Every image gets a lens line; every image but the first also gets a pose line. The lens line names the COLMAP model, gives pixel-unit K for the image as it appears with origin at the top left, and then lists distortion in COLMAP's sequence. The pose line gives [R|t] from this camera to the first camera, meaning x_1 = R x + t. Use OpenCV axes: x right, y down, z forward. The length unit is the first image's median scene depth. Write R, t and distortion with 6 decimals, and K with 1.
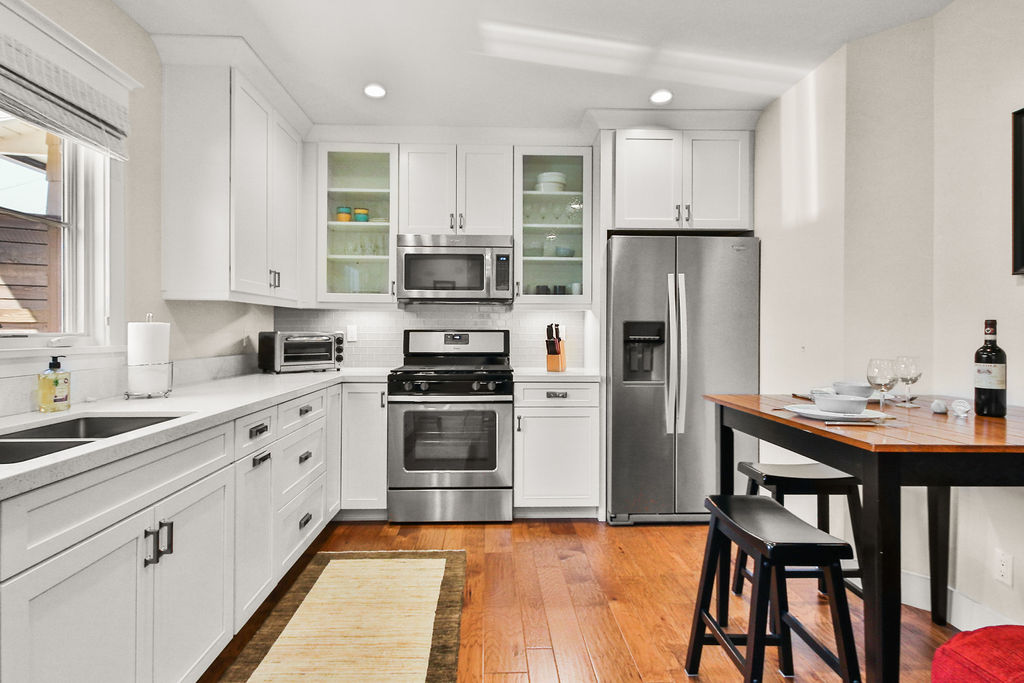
lens RADIAL K [[552.6, 0, 509.1], [0, 552.6, 339.8], [0, 0, 1]] dist [0.007663, 0.001042]
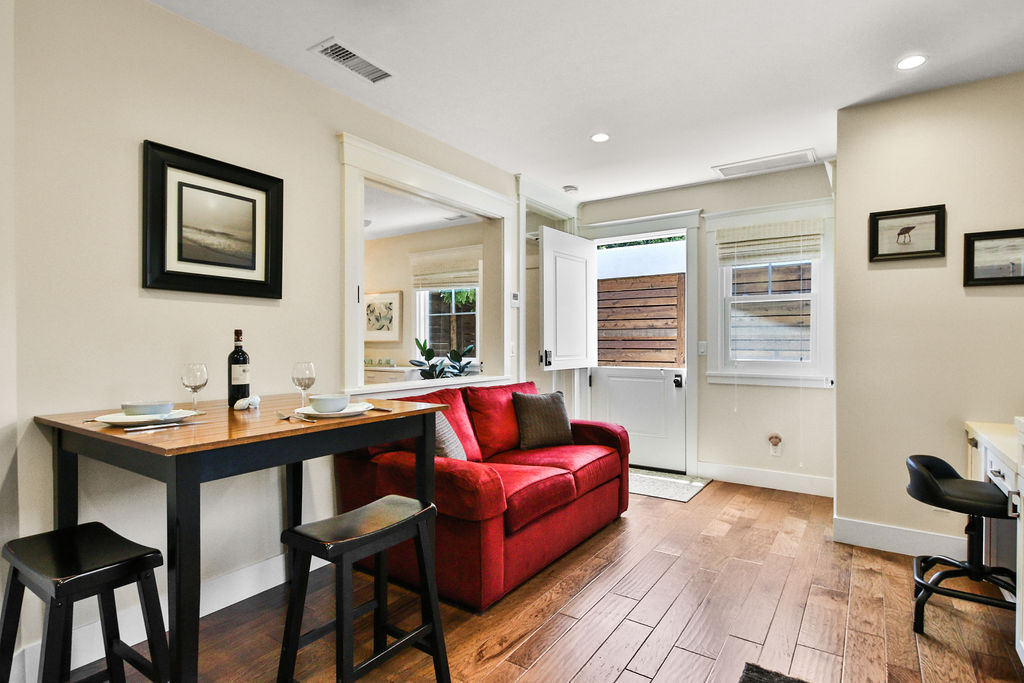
lens RADIAL K [[552.6, 0, 509.4], [0, 552.6, 342.4], [0, 0, 1]] dist [0.007663, 0.001042]
pose [[-0.783297, -0.005816, 0.621621, -0.202552], [0.000869, 0.999945, 0.010451, -0.010453], [-0.621647, 0.008726, -0.783249, 0.840406]]
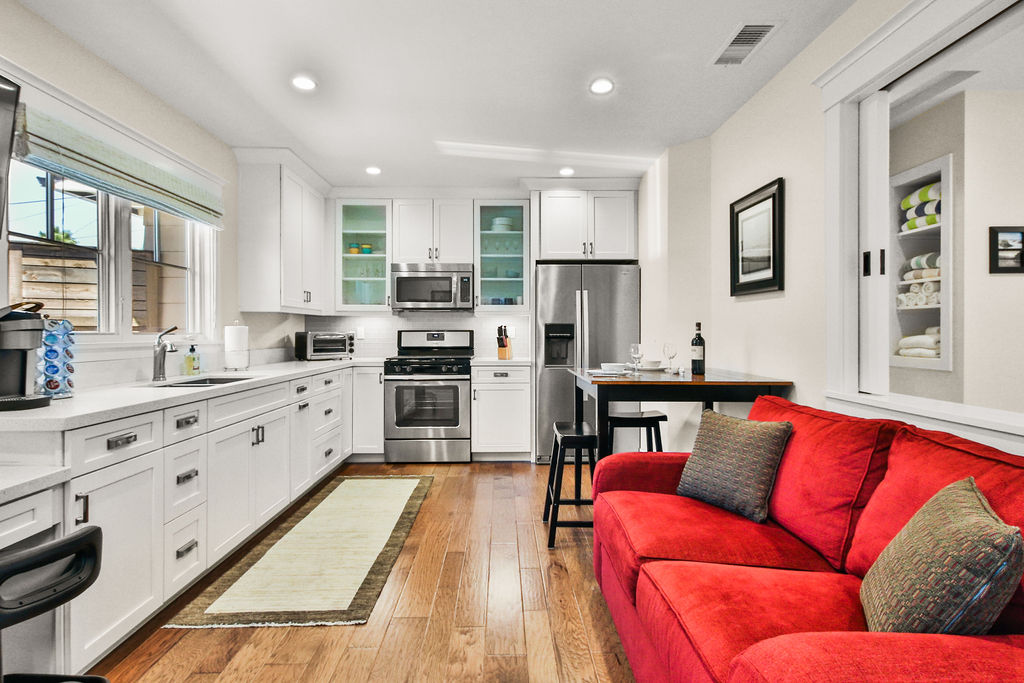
lens RADIAL K [[552.6, 0, 515.6], [0, 552.6, 342.7], [0, 0, 1]] dist [0.007663, 0.001042]
pose [[0.999791, -0.004233, -0.019991, 0.155655], [0.004276, 0.999989, 0.002124, 0.013024], [0.019982, -0.002209, 0.999798, -0.447205]]
